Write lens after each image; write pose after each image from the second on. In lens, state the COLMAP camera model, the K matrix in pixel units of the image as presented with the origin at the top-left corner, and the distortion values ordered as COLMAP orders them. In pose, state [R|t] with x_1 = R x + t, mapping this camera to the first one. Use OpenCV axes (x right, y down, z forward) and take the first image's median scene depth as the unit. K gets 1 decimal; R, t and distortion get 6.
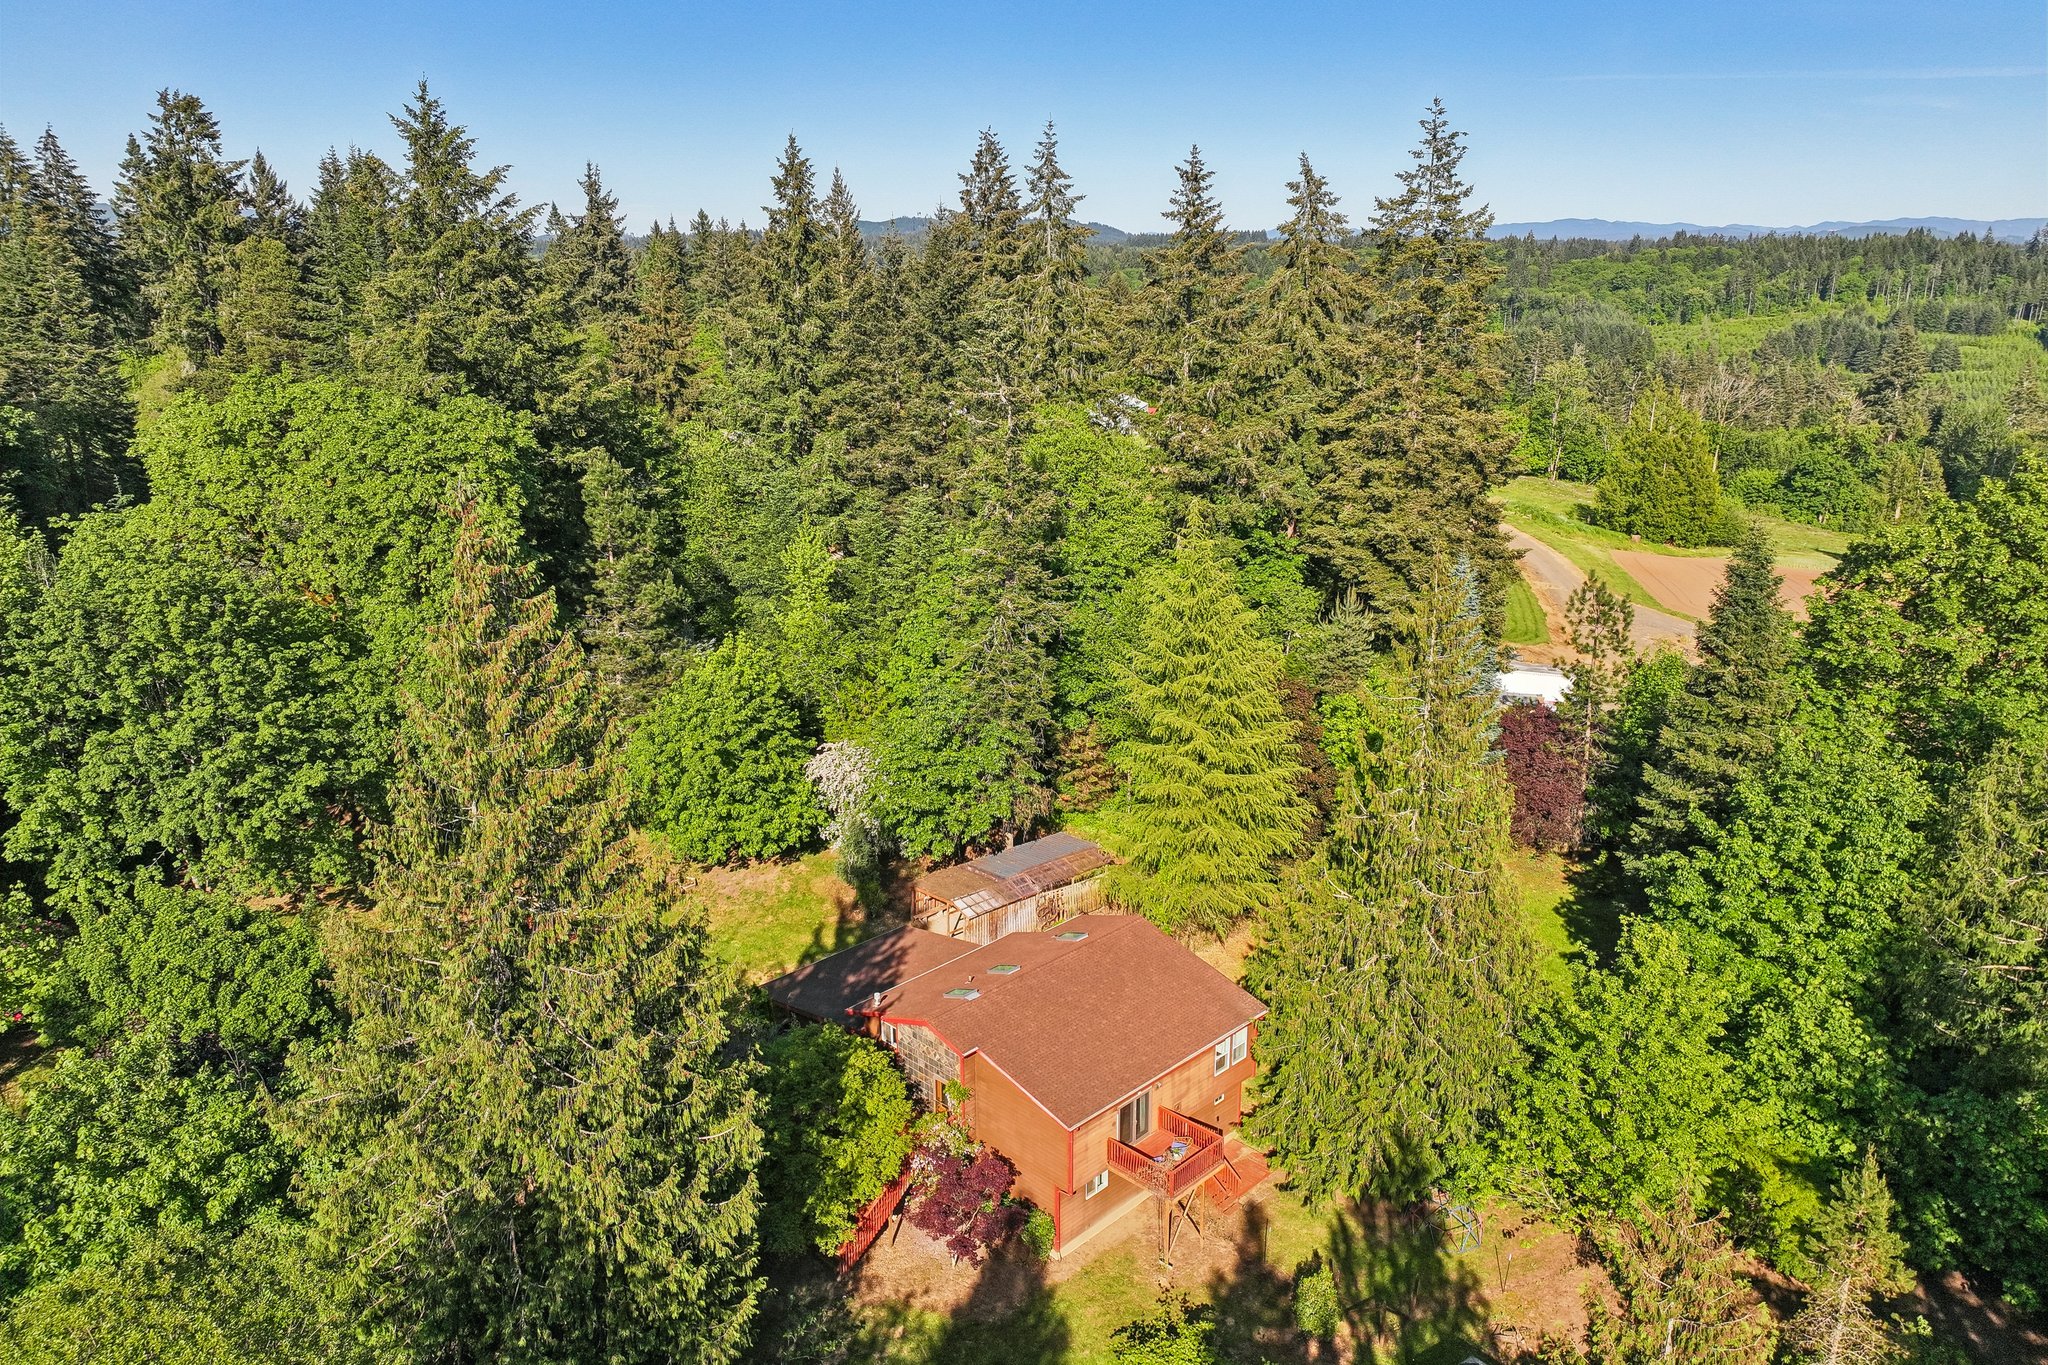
lens RADIAL K [[1441.2, 0, 1024.0], [0, 1441.2, 682.5], [0, 0, 1]] dist [-0.004950, 0.023032]
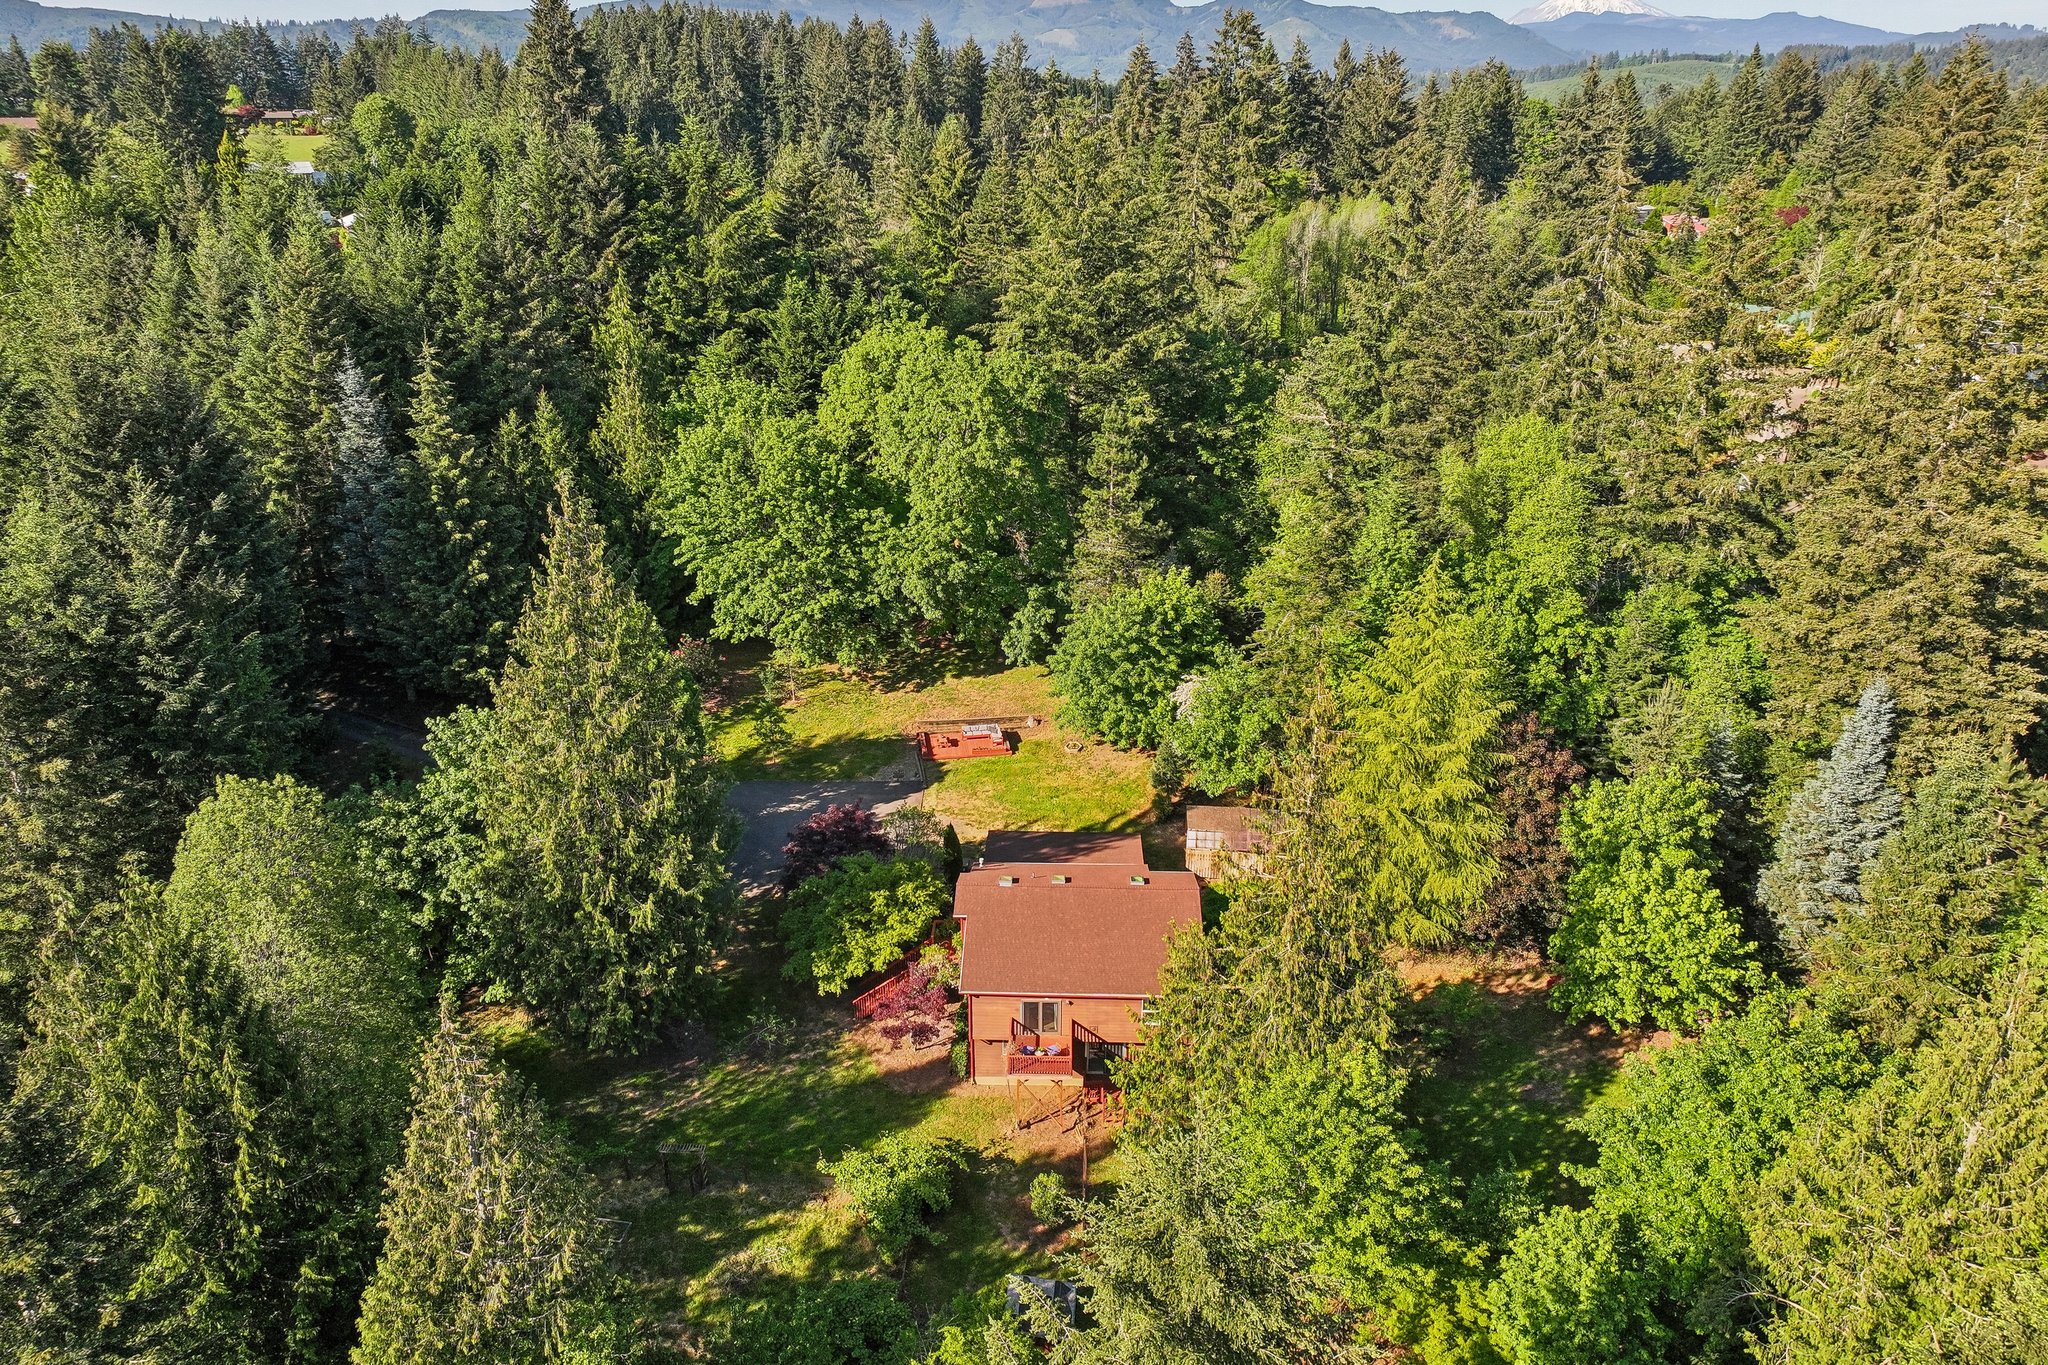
lens RADIAL K [[1458.6, 0, 1024.0], [0, 1458.6, 682.5], [0, 0, 1]] dist [0.003560, -0.000279]
pose [[0.672820, 0.285504, -0.682496, 0.840819], [-0.203017, 0.958371, 0.200770, -0.232968], [0.711406, 0.003476, 0.702773, 0.065358]]
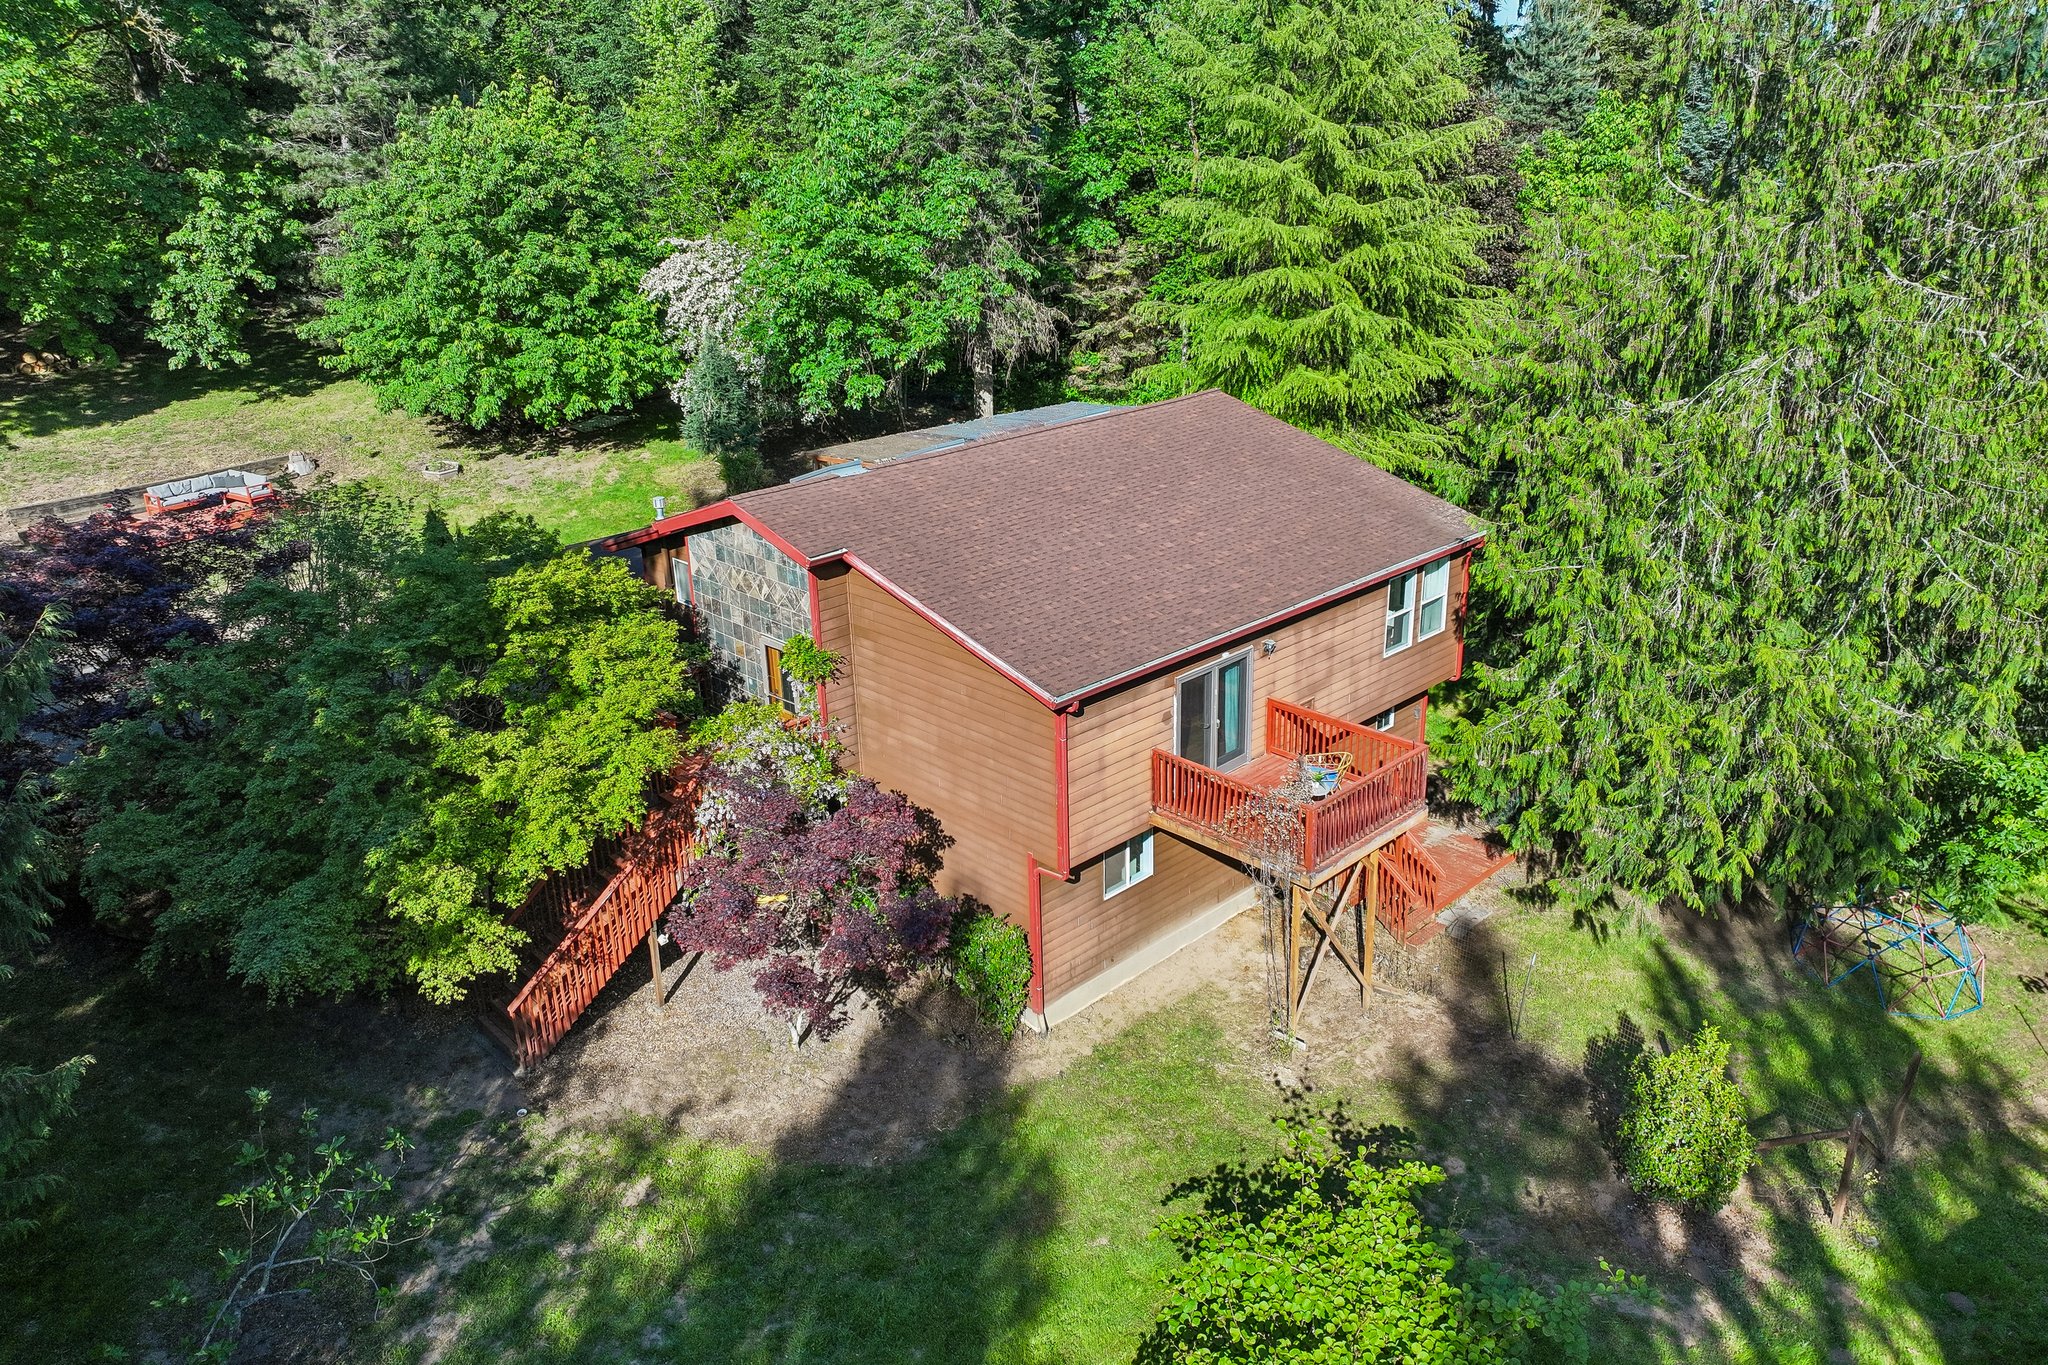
lens RADIAL K [[1474.8, 0, 1024.0], [0, 1474.8, 682.5], [0, 0, 1]] dist [-0.000146, 0.003418]
pose [[0.999504, -0.012422, -0.028929, 0.031296], [0.014962, 0.995892, 0.089307, 0.243167], [0.027701, -0.089695, 0.995584, 0.537761]]
